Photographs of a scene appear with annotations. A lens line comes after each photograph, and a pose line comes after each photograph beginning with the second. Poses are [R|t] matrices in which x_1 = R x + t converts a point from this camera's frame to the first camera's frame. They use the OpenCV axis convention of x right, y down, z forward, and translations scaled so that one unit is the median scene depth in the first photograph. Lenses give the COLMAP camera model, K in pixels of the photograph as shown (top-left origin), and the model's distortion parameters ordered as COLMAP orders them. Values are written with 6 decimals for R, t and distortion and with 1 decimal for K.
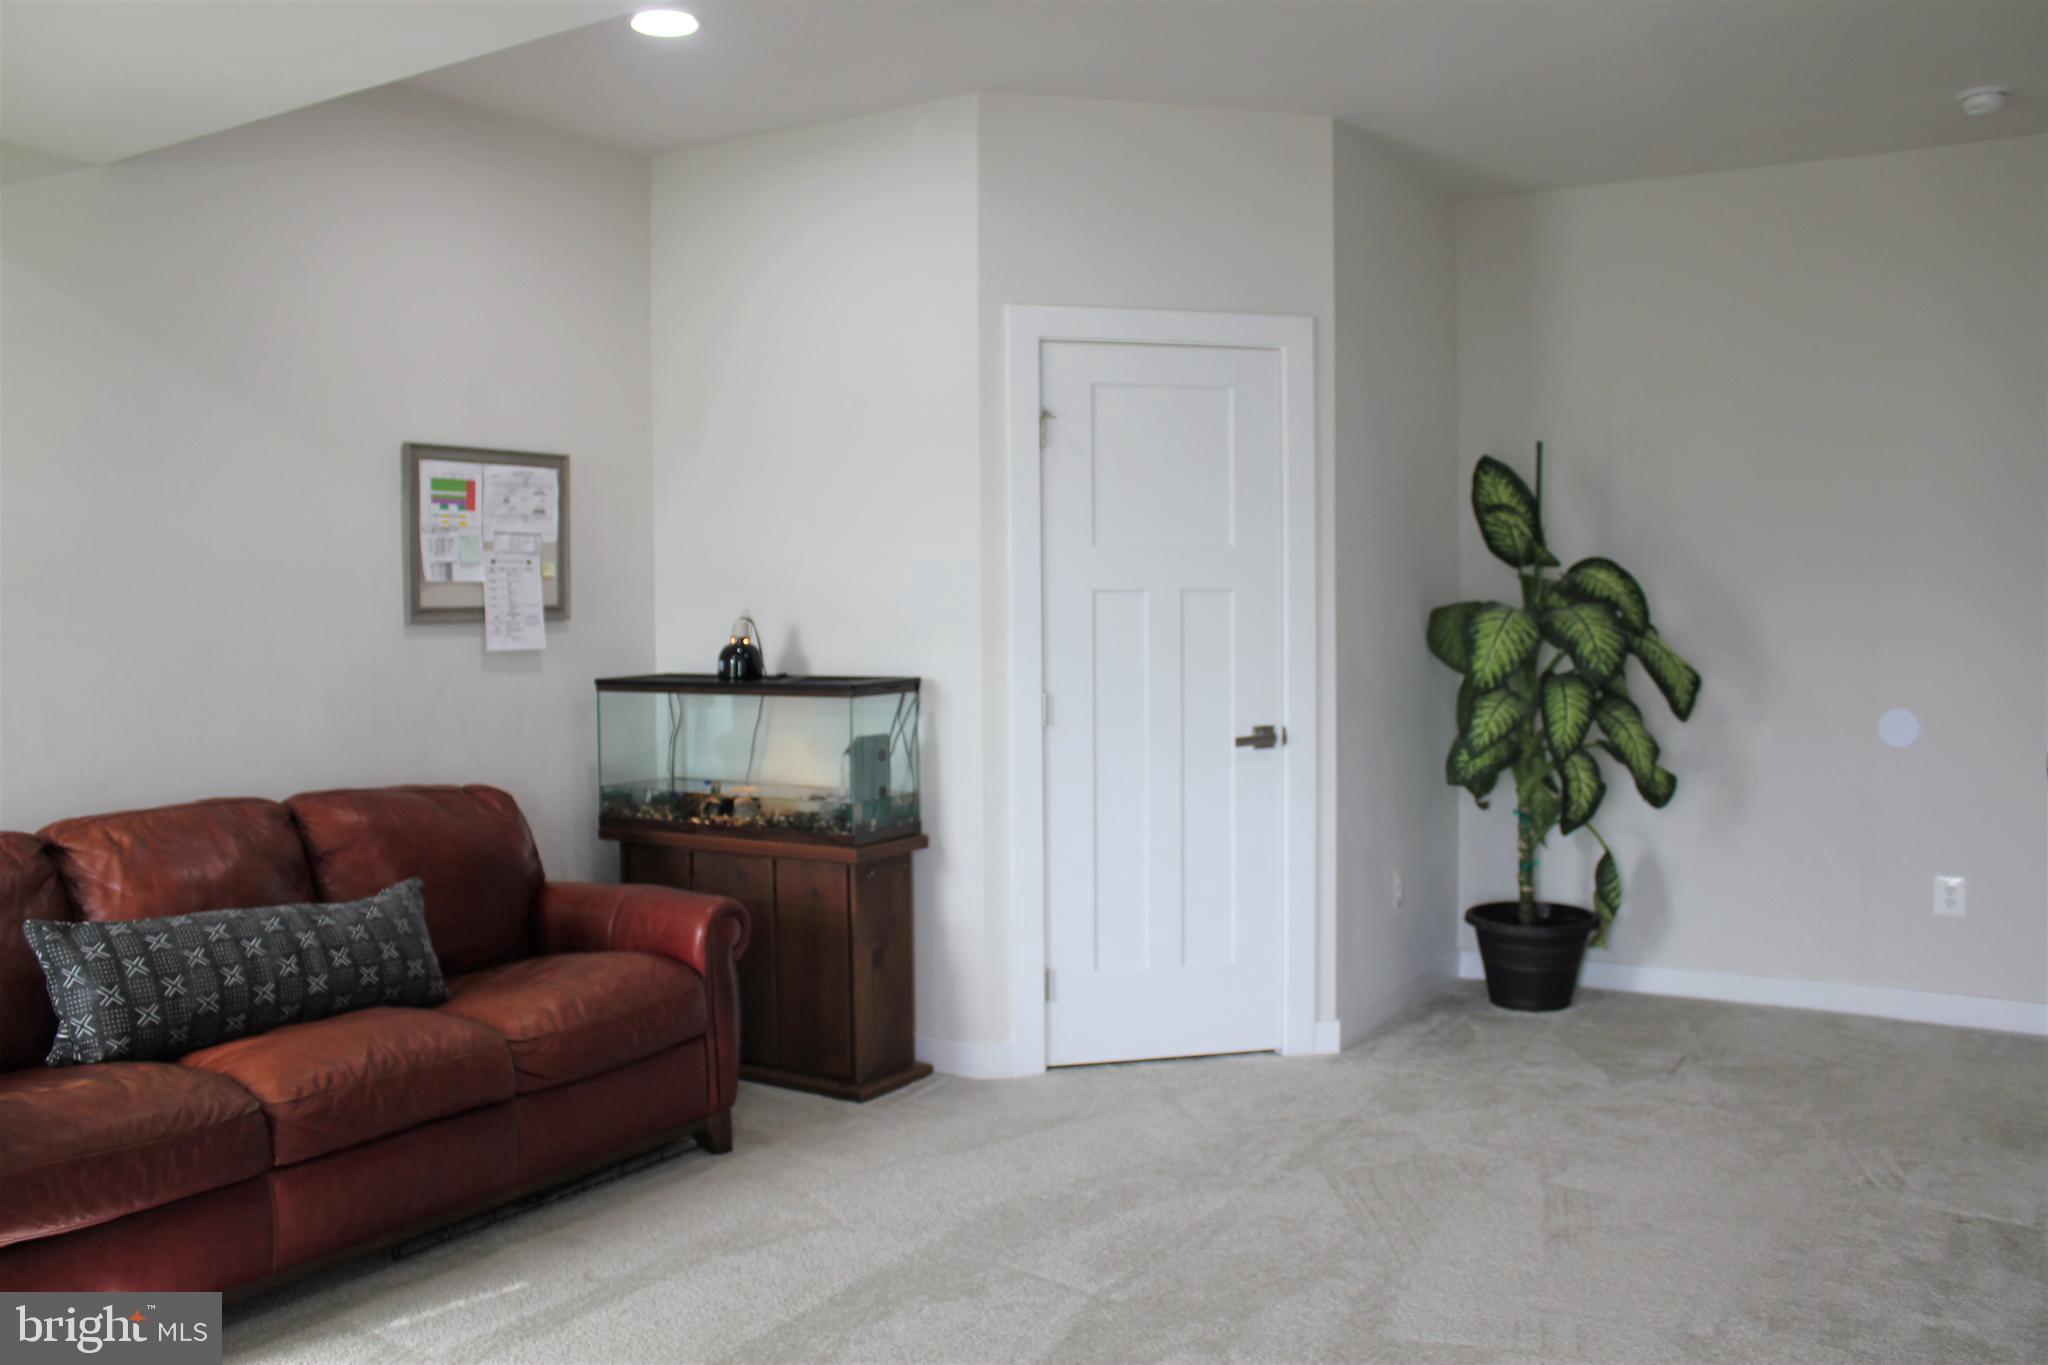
lens RADIAL K [[1758.1, 0, 1024.3], [0, 1758.1, 653.6], [0, 0, 1]] dist [-0.136691, 0.142567]
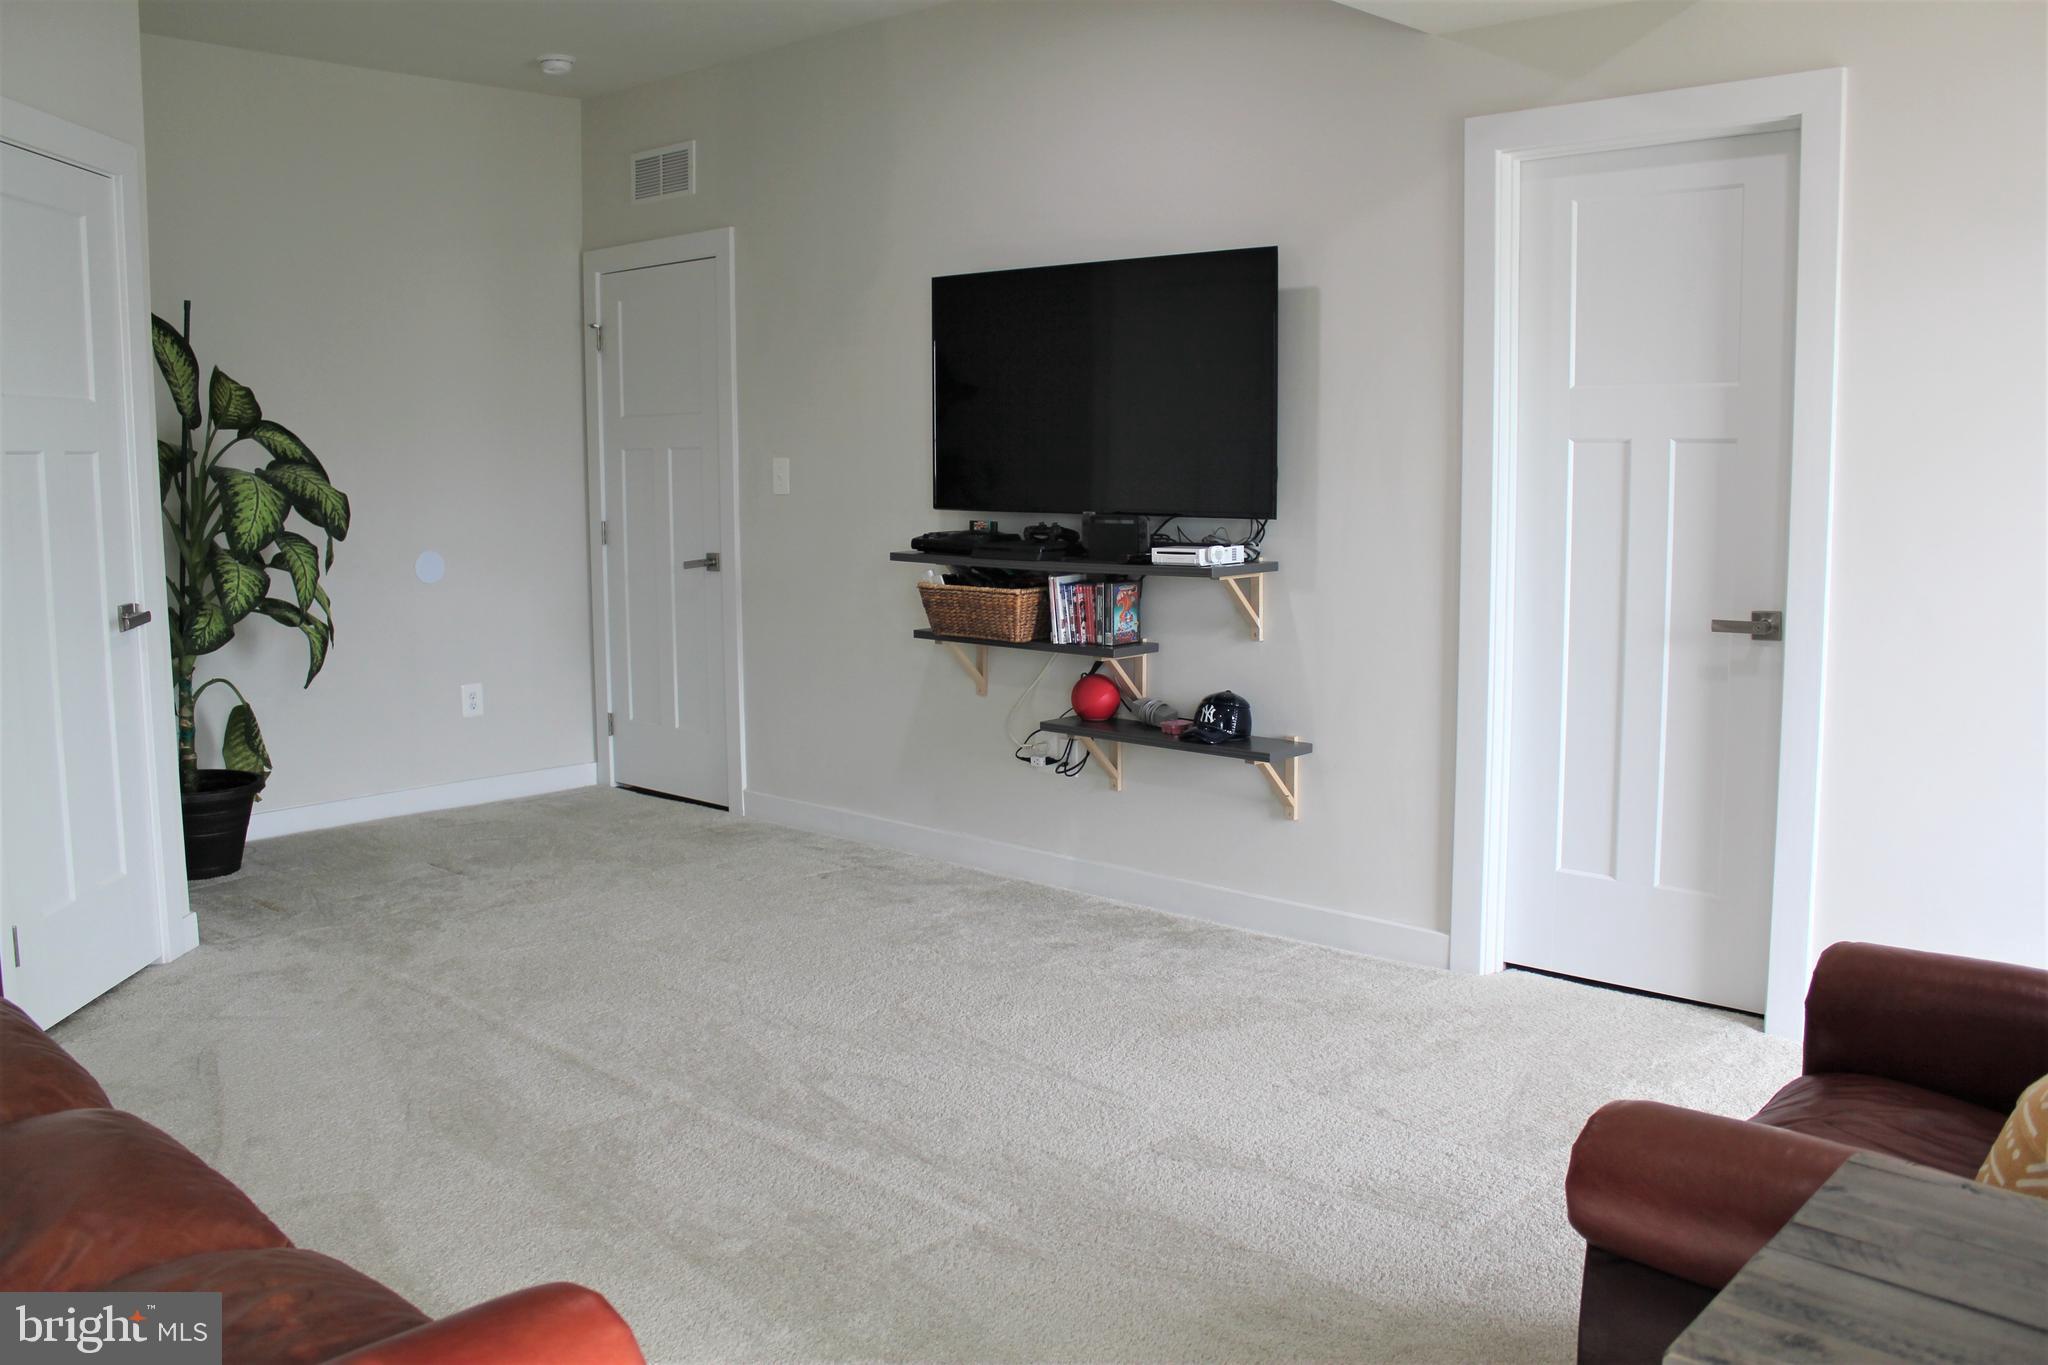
lens RADIAL K [[1758.1, 0, 1024.3], [0, 1758.1, 653.6], [0, 0, 1]] dist [-0.136691, 0.142567]
pose [[0.194376, -0.109963, 0.974744, -0.669893], [0.037810, 0.993798, 0.104573, -0.008329], [-0.980198, 0.016529, 0.197328, 0.407021]]
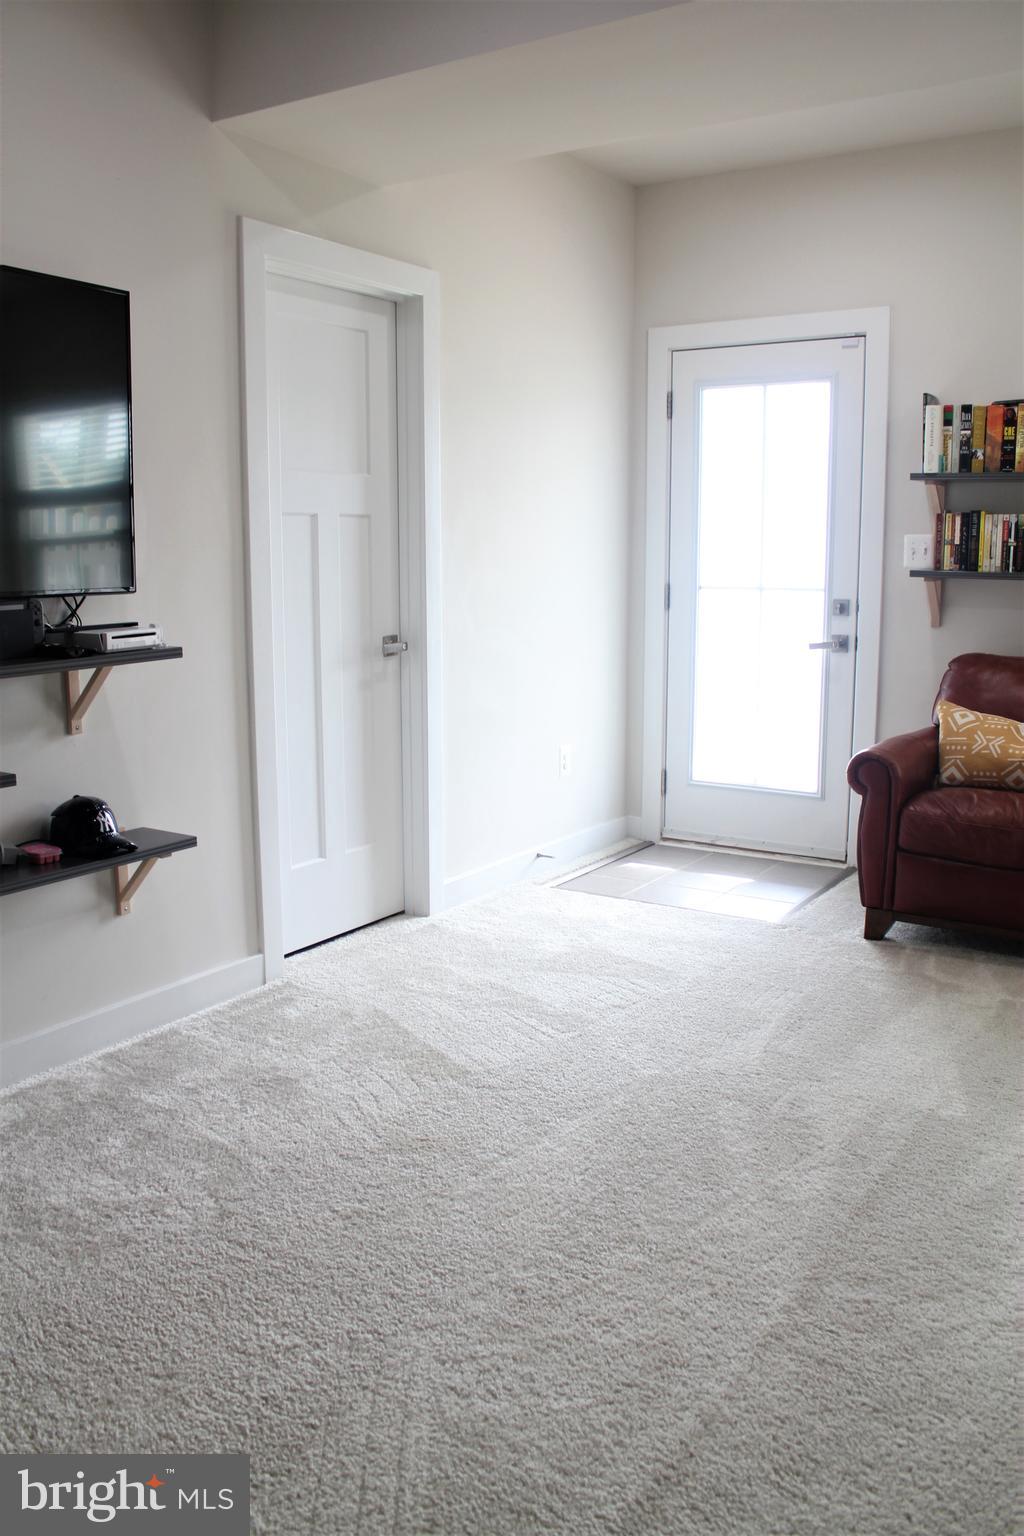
lens RADIAL K [[1318.6, 0, 502.5], [0, 1318.6, 766.7], [0, 0, 1]] dist [-0.136691, 0.142567]
pose [[-0.999890, 0.004901, 0.013968, 0.124238], [0.007554, 0.980427, 0.196737, -0.017996], [-0.012730, 0.196821, -0.980357, 1.136886]]
